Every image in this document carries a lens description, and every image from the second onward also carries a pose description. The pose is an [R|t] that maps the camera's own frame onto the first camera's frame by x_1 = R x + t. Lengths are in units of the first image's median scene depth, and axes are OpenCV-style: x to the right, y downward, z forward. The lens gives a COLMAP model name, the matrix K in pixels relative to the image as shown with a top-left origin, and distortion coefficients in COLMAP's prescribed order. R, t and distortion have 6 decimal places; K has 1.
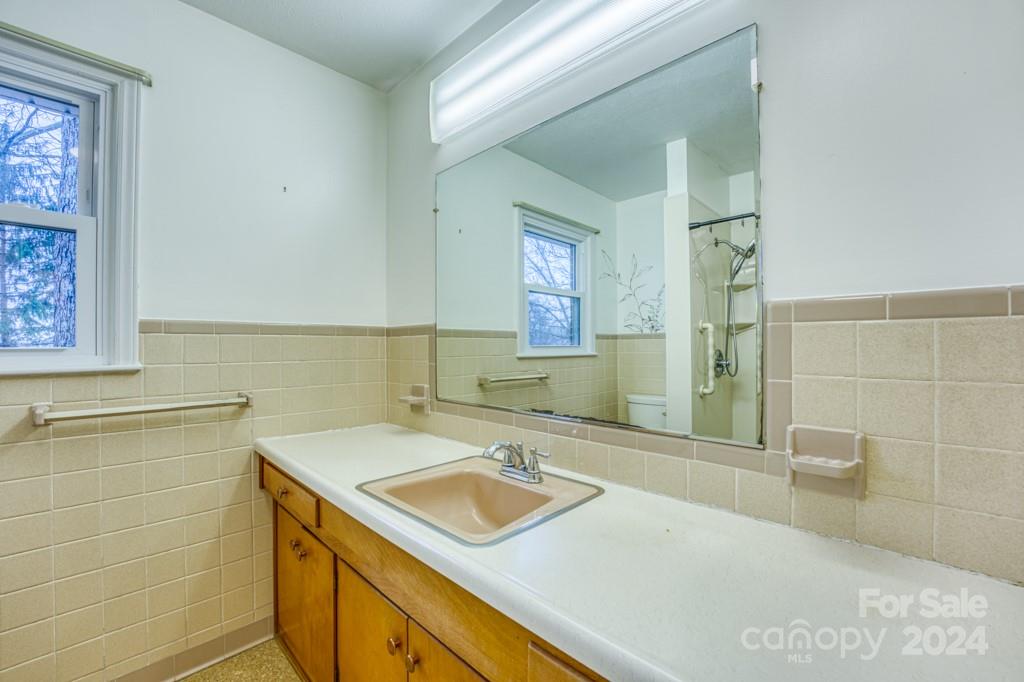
lens RADIAL K [[415.9, 0, 516.8], [0, 415.9, 346.4], [0, 0, 1]] dist [-0.029873, 0.003839]
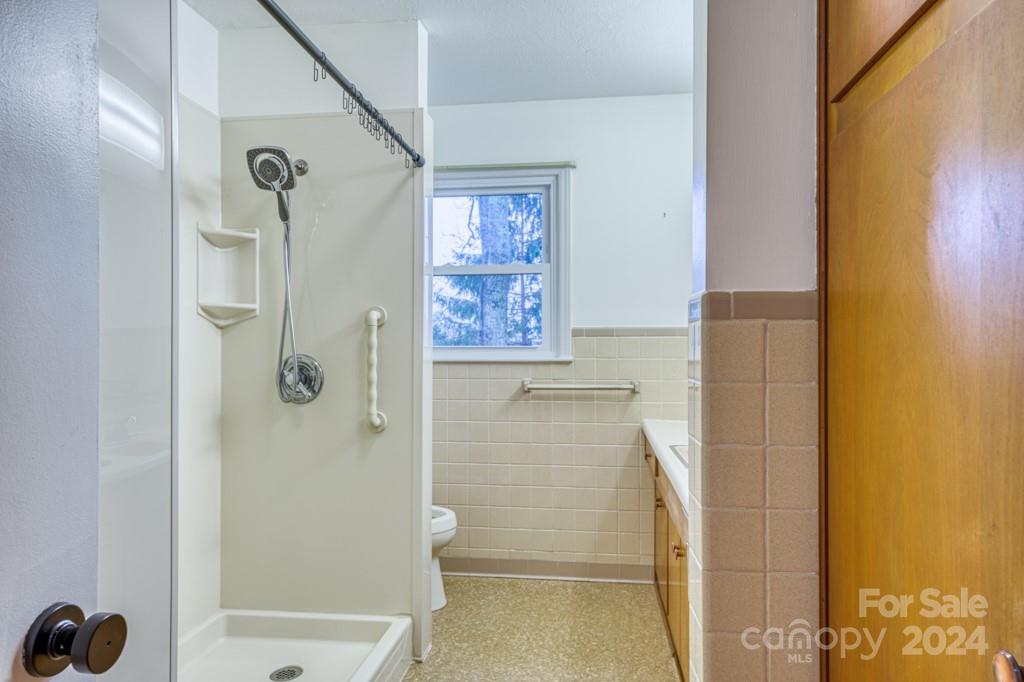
lens RADIAL K [[666.8, 0, 512.2], [0, 666.8, 343.1], [0, 0, 1]] dist [0.023674, -0.003525]
pose [[0.598854, -0.004846, -0.800844, 0.786191], [0.004802, 0.999985, -0.002460, -0.004132], [0.800844, -0.002373, 0.598868, -0.560766]]
